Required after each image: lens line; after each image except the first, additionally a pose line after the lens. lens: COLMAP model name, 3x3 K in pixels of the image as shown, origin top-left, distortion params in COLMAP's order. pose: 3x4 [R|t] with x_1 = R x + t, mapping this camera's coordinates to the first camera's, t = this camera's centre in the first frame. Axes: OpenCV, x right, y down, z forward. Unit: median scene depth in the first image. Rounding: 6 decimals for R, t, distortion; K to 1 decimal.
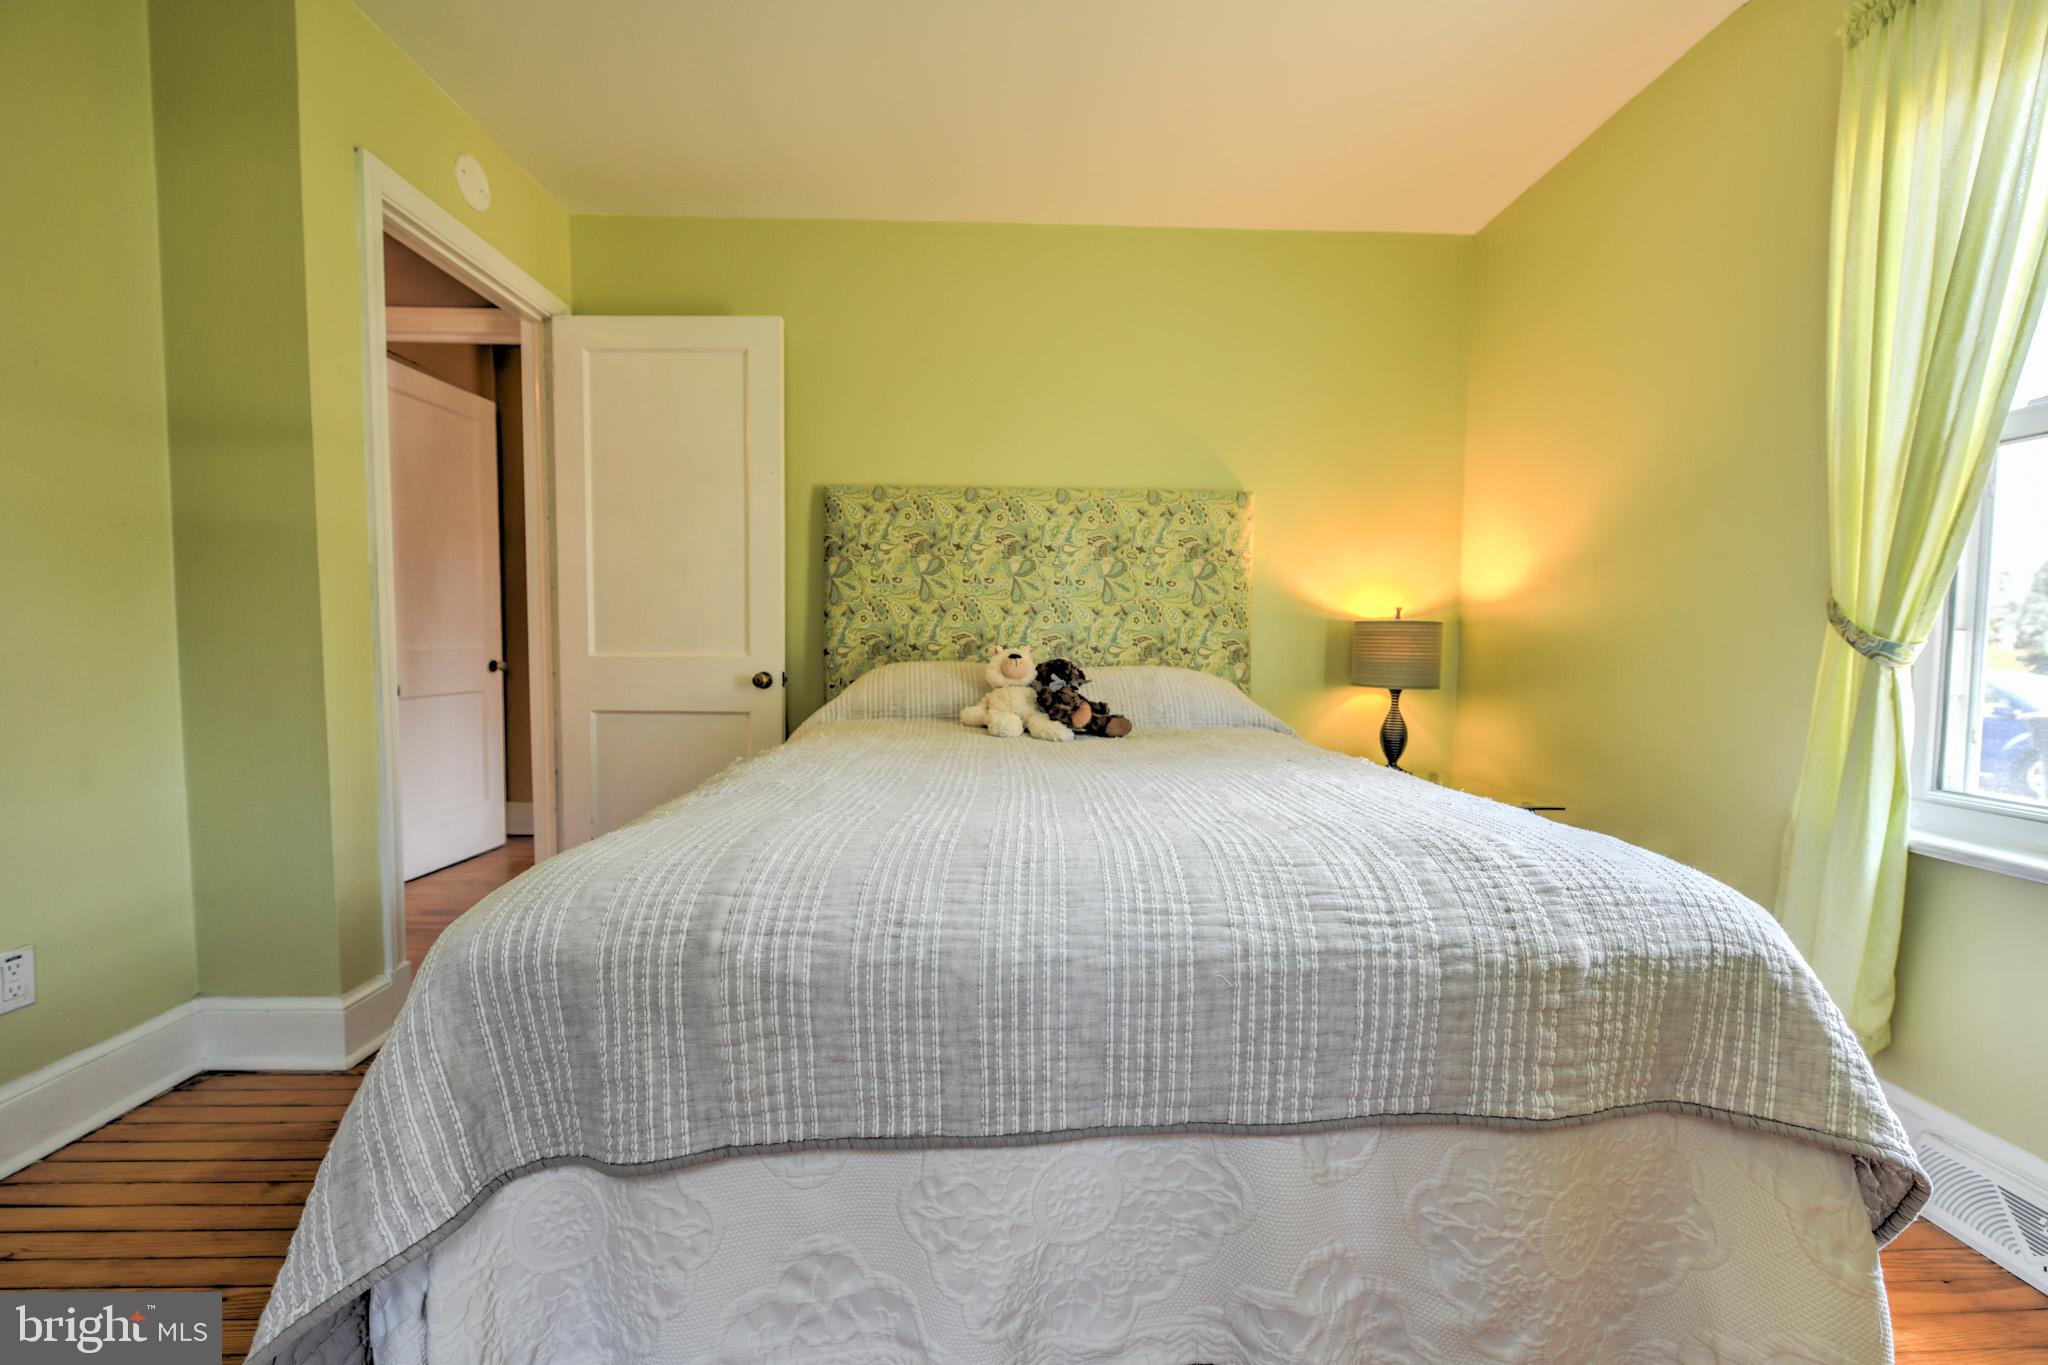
lens RADIAL K [[764.9, 0, 1024.0], [0, 764.9, 682.5], [0, 0, 1]] dist [-0.003228, -0.000122]
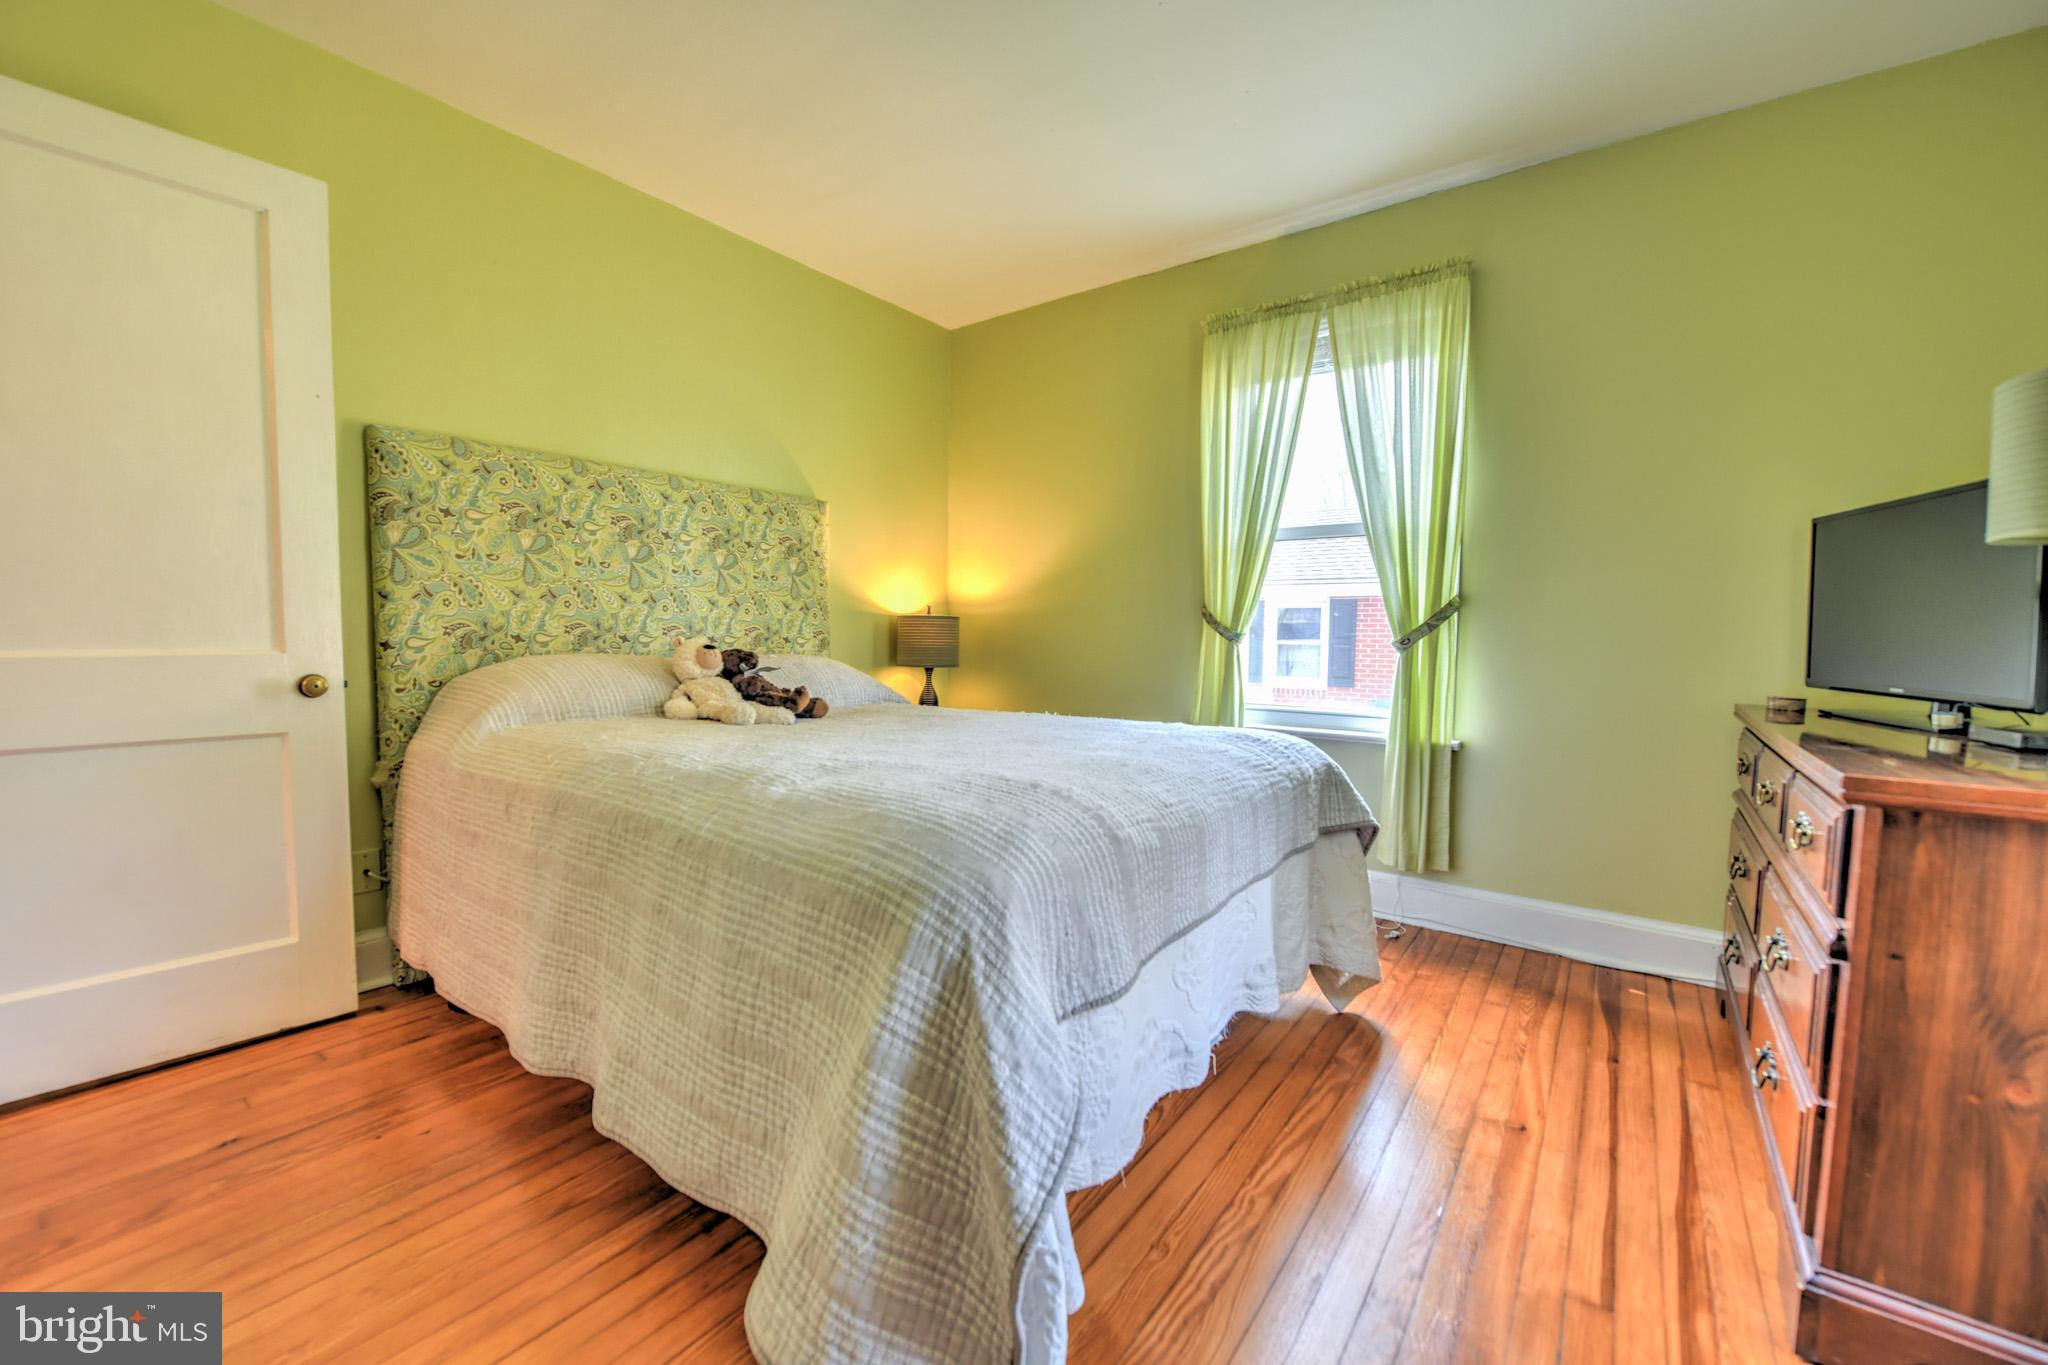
lens RADIAL K [[813.2, 0, 1024.0], [0, 813.2, 682.5], [0, 0, 1]] dist [-0.008752, -0.000412]
pose [[0.622329, -0.048447, 0.781255, -0.496482], [0.035143, 0.998806, 0.033944, -0.008242], [-0.781966, 0.006331, 0.623289, 0.007132]]
